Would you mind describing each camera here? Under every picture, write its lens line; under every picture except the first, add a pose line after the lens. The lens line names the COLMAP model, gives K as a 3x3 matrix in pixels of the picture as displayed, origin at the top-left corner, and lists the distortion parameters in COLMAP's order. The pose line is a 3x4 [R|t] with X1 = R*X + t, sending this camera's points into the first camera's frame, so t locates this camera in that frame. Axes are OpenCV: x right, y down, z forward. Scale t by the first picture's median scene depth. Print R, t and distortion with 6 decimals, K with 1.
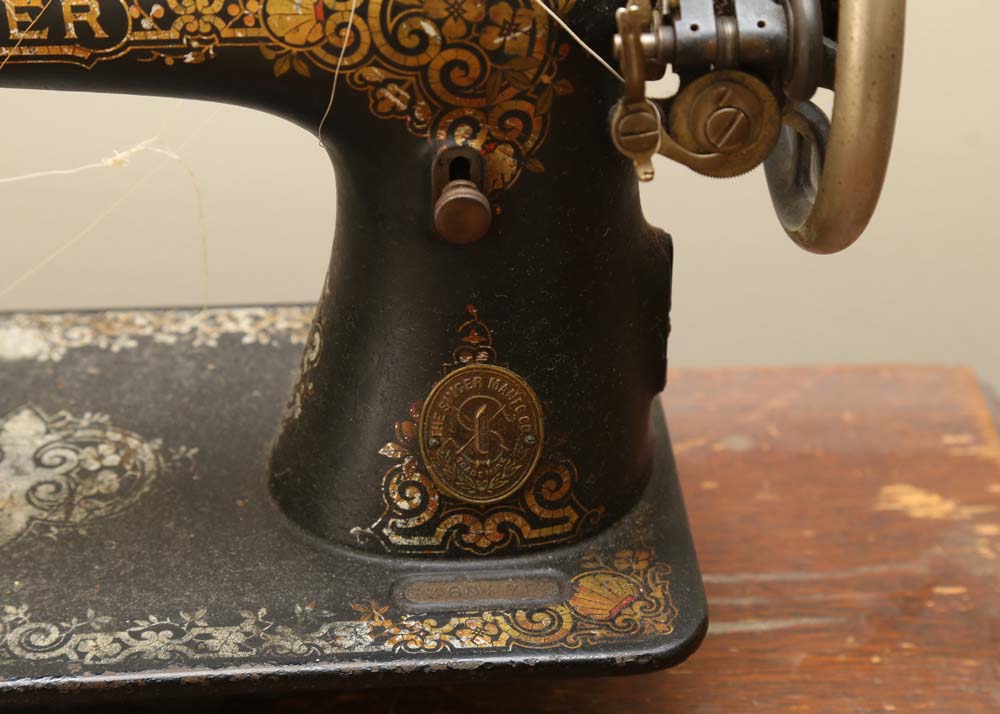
lens RADIAL K [[2723.0, 0, 500.0], [0, 2723.0, 357.0], [0, 0, 1]] dist [0.348570, -0.088414]
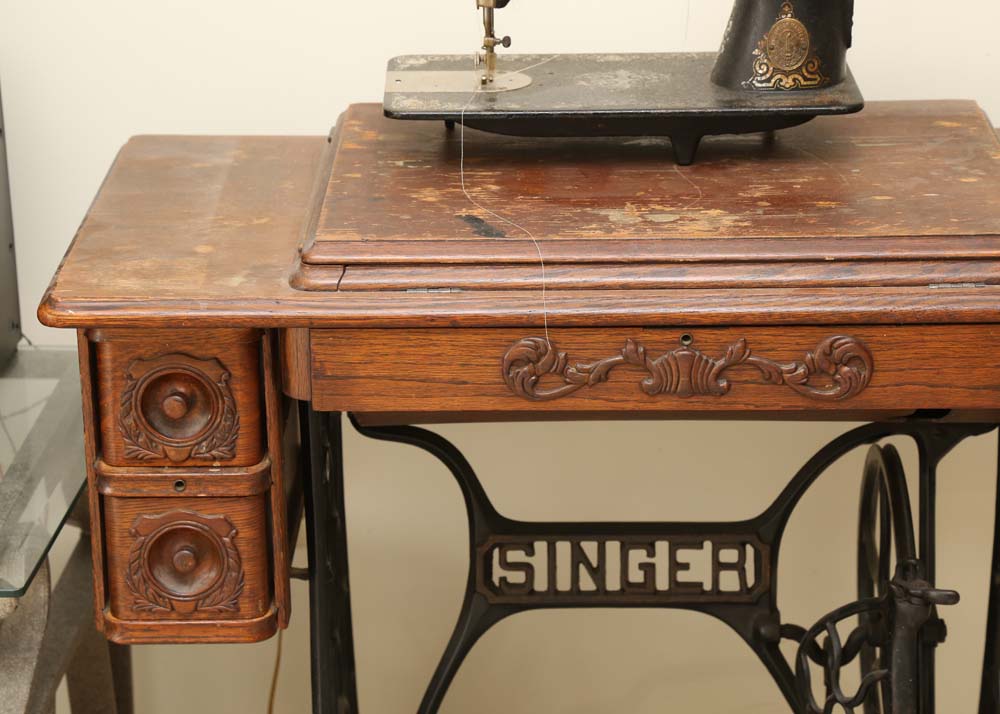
lens RADIAL K [[2964.1, 0, 494.8], [0, 2964.1, 370.0], [0, 0, 1]] dist [0.590540, 0.337366]
pose [[0.997756, 0.009119, -0.066335, -0.114508], [-0.023163, 0.976525, -0.214156, 1.178179], [0.062825, 0.215212, 0.974544, -2.328208]]
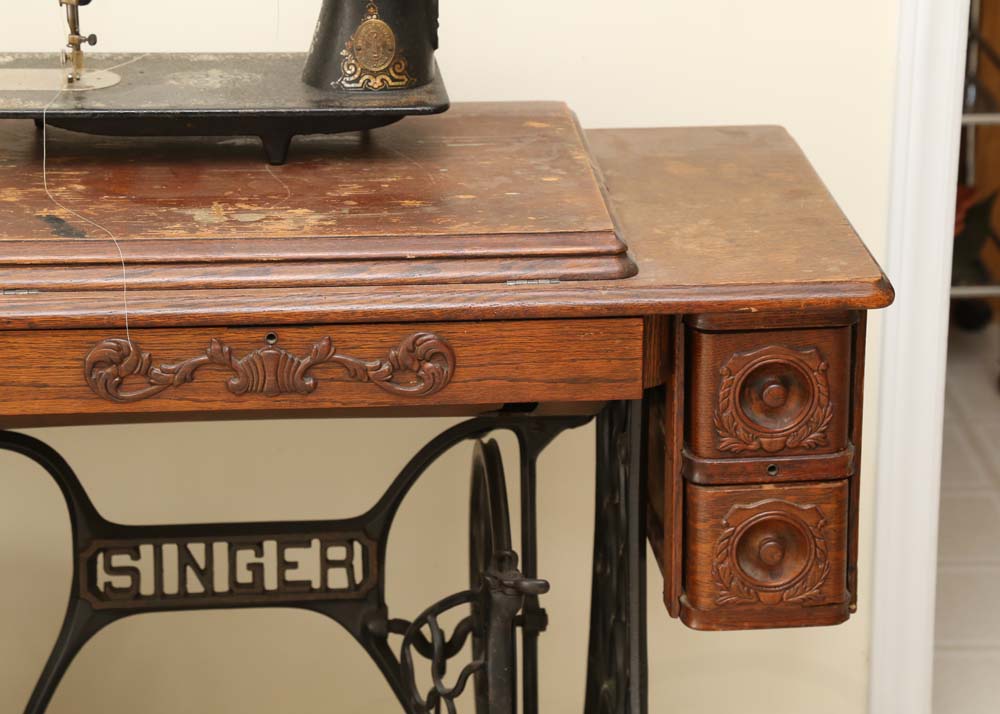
lens RADIAL K [[2964.1, 0, 494.8], [0, 2964.1, 370.0], [0, 0, 1]] dist [0.590540, 0.337366]
pose [[0.999645, -0.008125, 0.025384, 0.042689], [0.013409, 0.976412, -0.215497, 1.184486], [-0.023035, 0.215761, 0.976174, -2.335763]]
